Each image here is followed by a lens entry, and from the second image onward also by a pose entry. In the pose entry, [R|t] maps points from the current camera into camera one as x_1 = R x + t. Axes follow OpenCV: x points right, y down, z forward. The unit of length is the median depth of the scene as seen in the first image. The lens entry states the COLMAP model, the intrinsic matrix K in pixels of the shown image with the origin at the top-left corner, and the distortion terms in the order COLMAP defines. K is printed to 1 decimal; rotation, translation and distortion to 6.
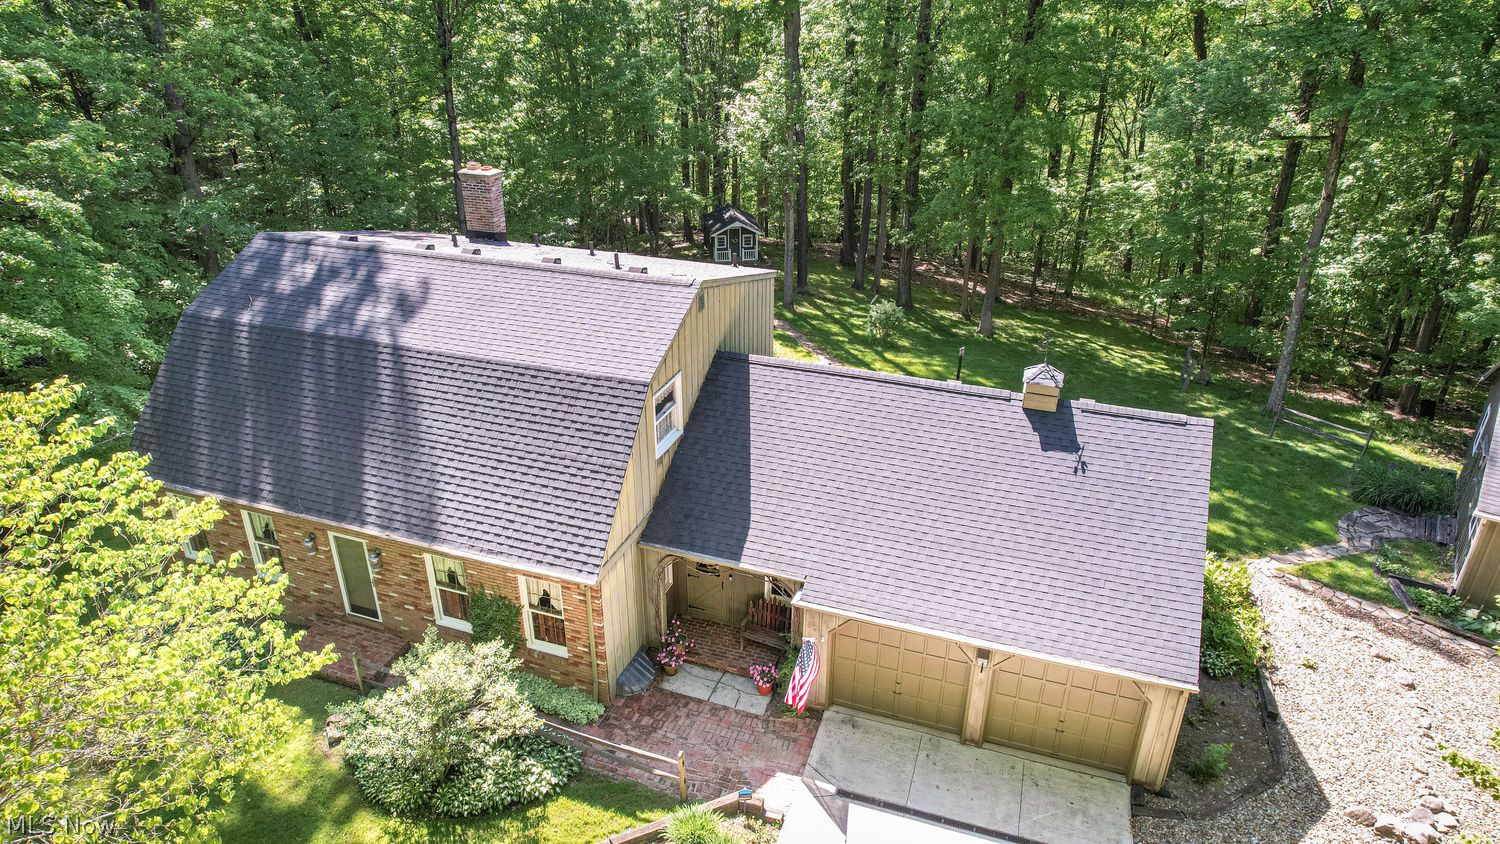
lens RADIAL K [[961.2, 0, 750.0], [0, 961.2, 422.0], [0, 0, 1]] dist [-0.049777, -0.000414]
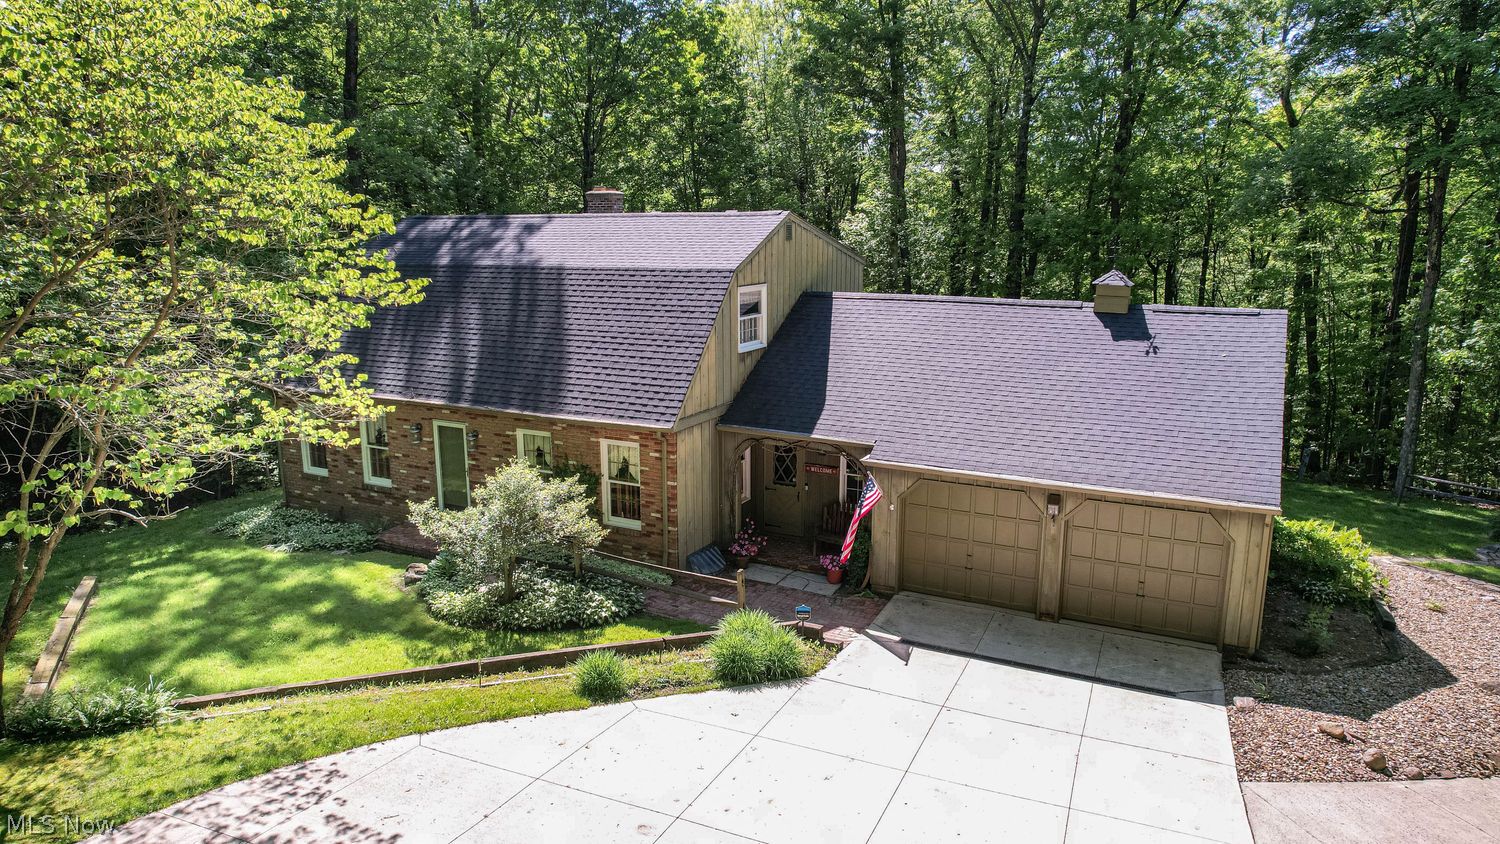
lens RADIAL K [[961.2, 0, 750.0], [0, 961.2, 422.0], [0, 0, 1]] dist [-0.049777, -0.000414]
pose [[0.991667, 0.022597, -0.126828, 0.053812], [-0.053525, 0.967770, -0.246082, 0.393061], [0.117180, 0.250820, 0.960915, 0.001285]]
